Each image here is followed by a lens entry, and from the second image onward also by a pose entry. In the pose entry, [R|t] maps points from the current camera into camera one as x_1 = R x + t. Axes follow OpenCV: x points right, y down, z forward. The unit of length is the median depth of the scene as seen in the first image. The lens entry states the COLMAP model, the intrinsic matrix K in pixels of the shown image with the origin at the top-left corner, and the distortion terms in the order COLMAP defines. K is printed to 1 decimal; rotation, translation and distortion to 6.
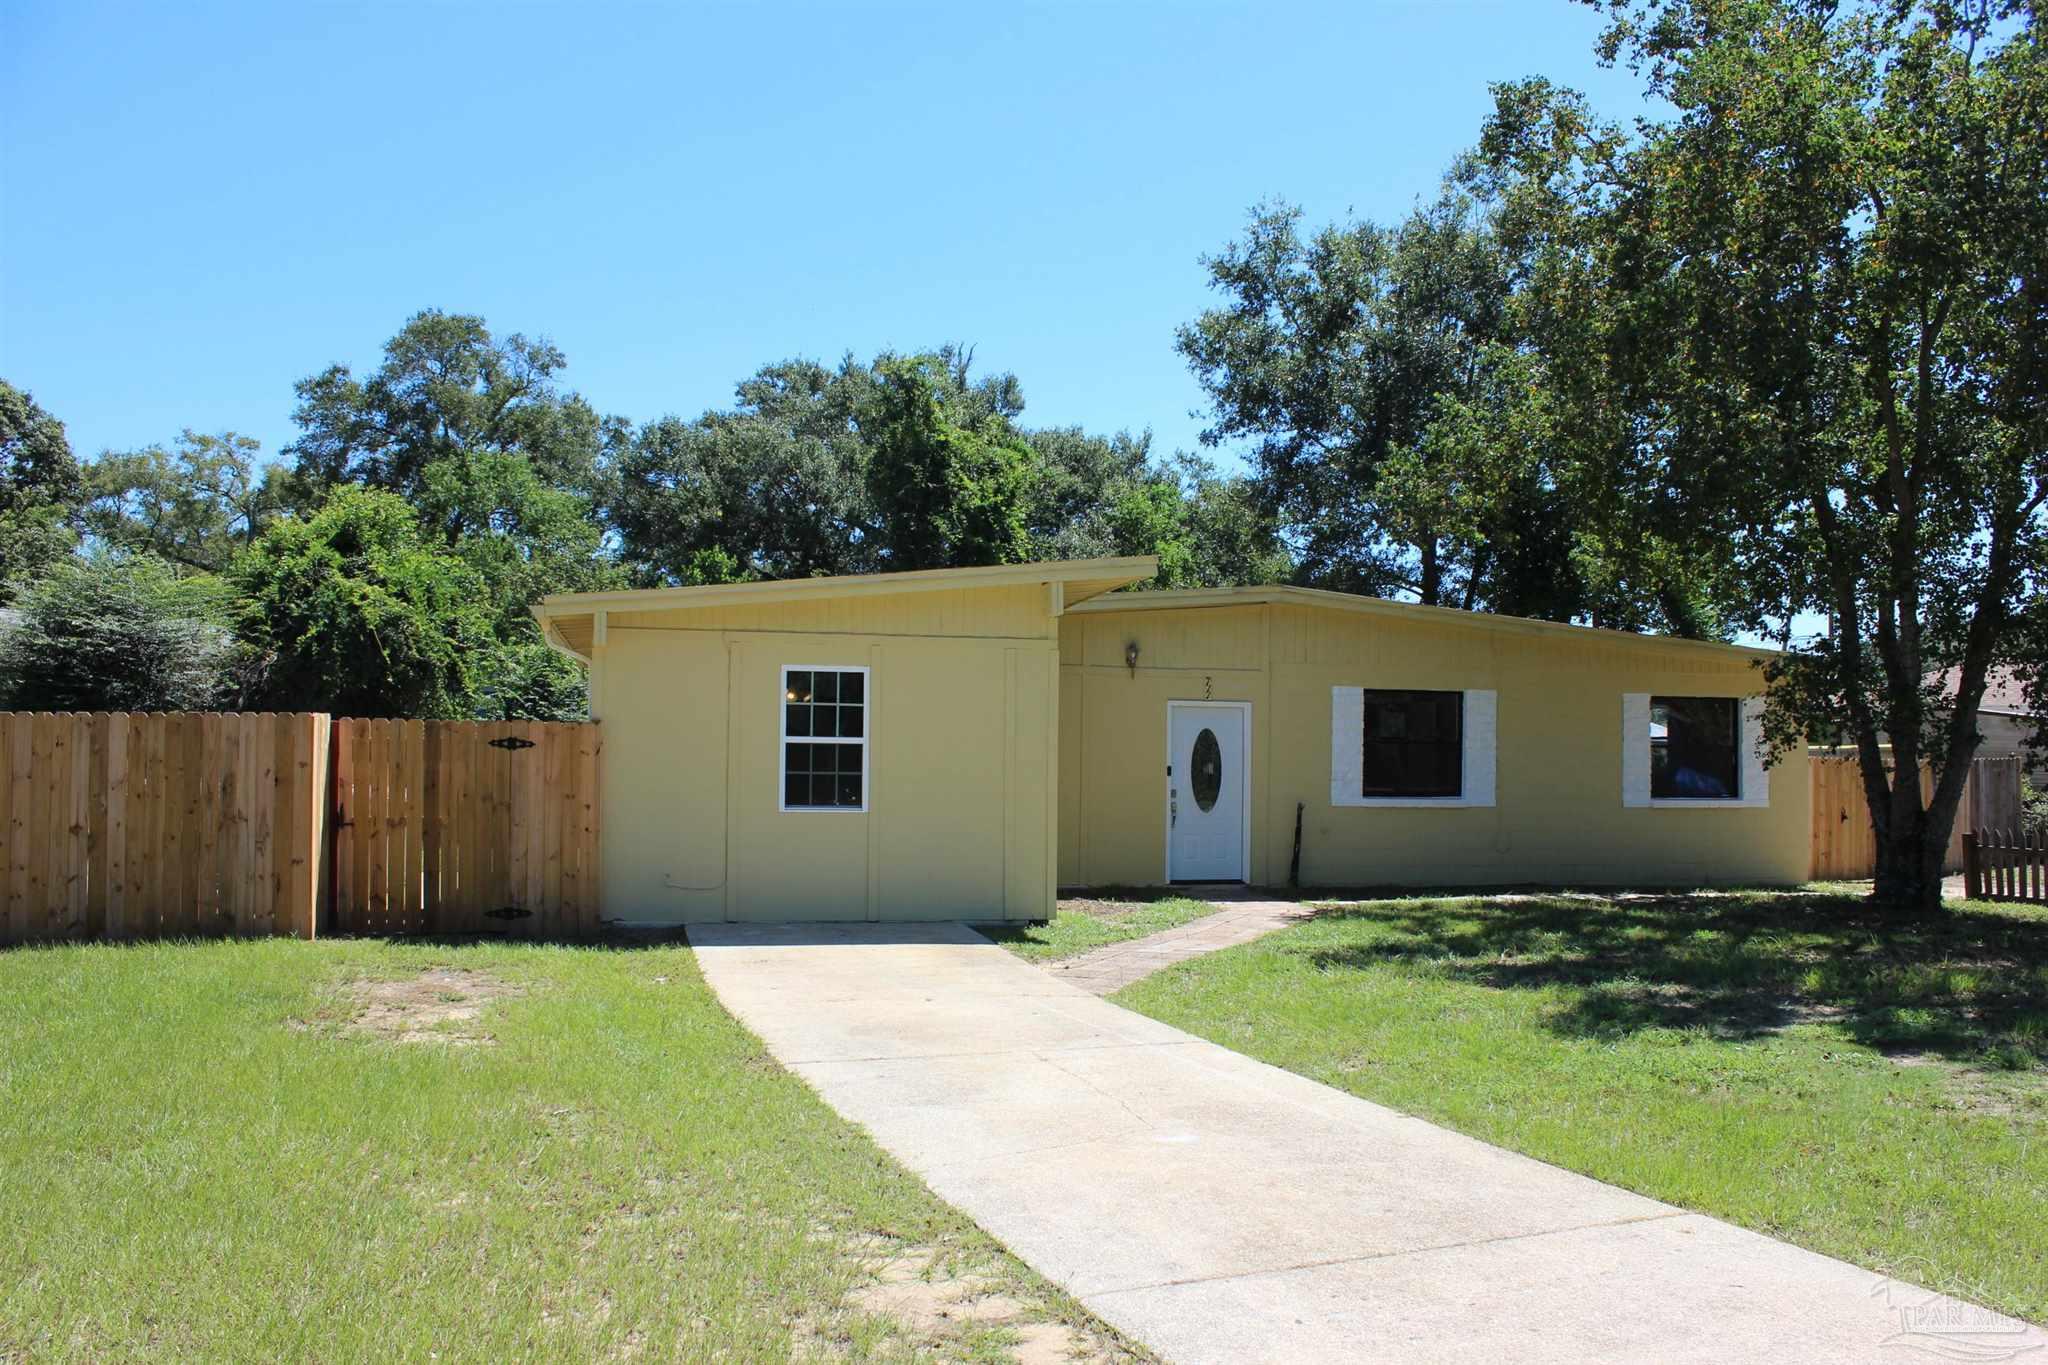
lens RADIAL K [[1695.7, 0, 1023.7], [0, 1695.7, 698.1], [0, 0, 1]] dist [-0.120365, 0.079777]
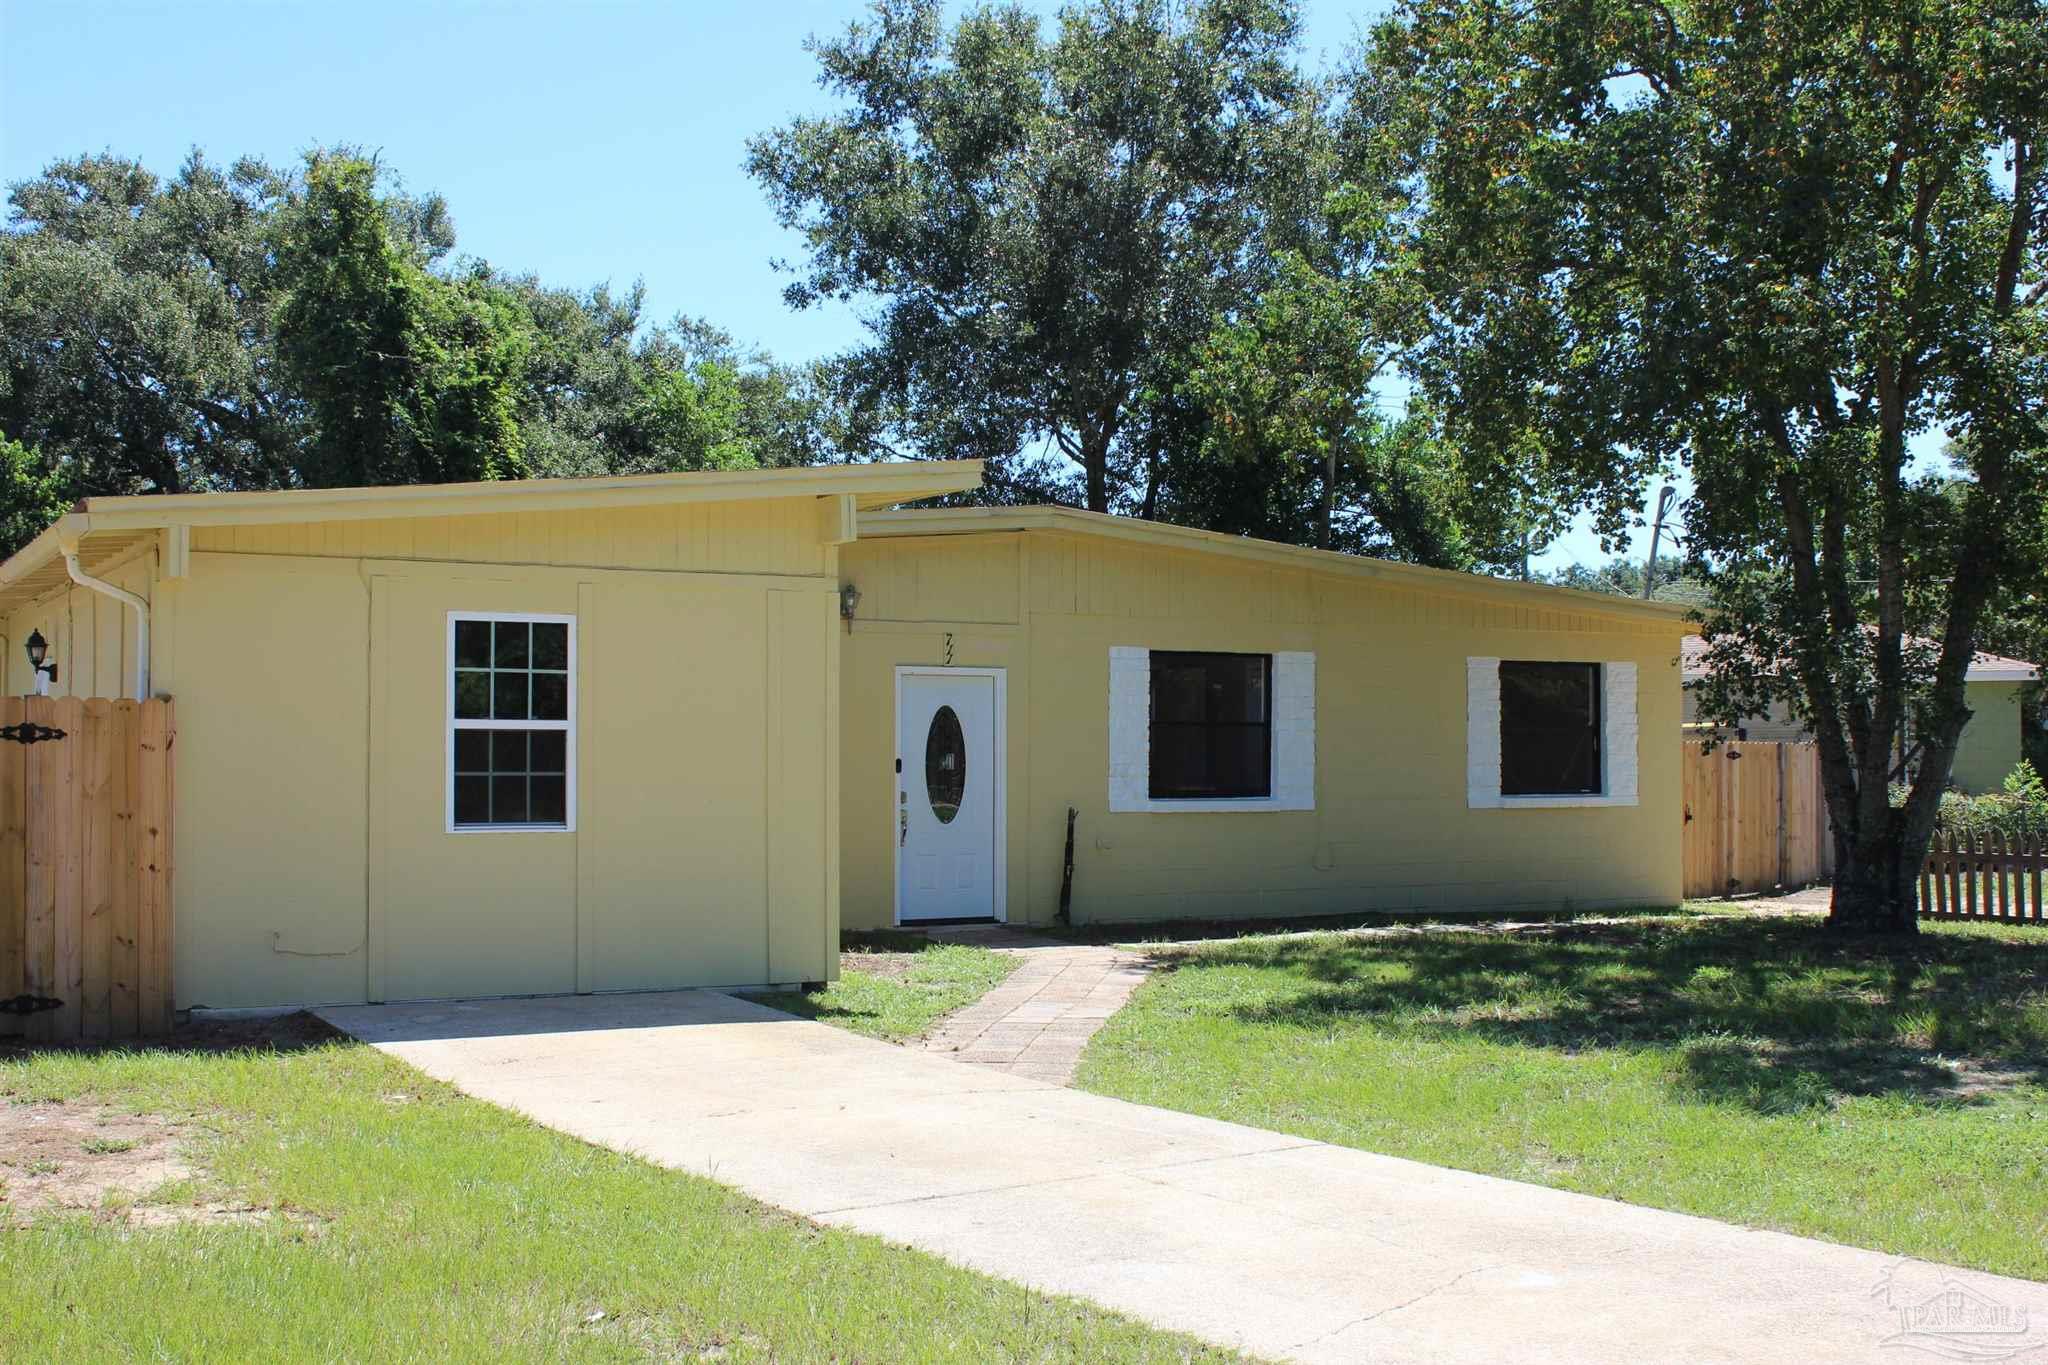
lens RADIAL K [[2352.1, 0, 1023.8], [0, 2352.1, 682.9], [0, 0, 1]] dist [-0.039252, 0.000000]
pose [[0.960284, -0.002359, 0.279014, -0.136293], [0.000321, 0.999973, 0.007349, 0.001289], [-0.279024, -0.006967, 0.960259, 0.041739]]
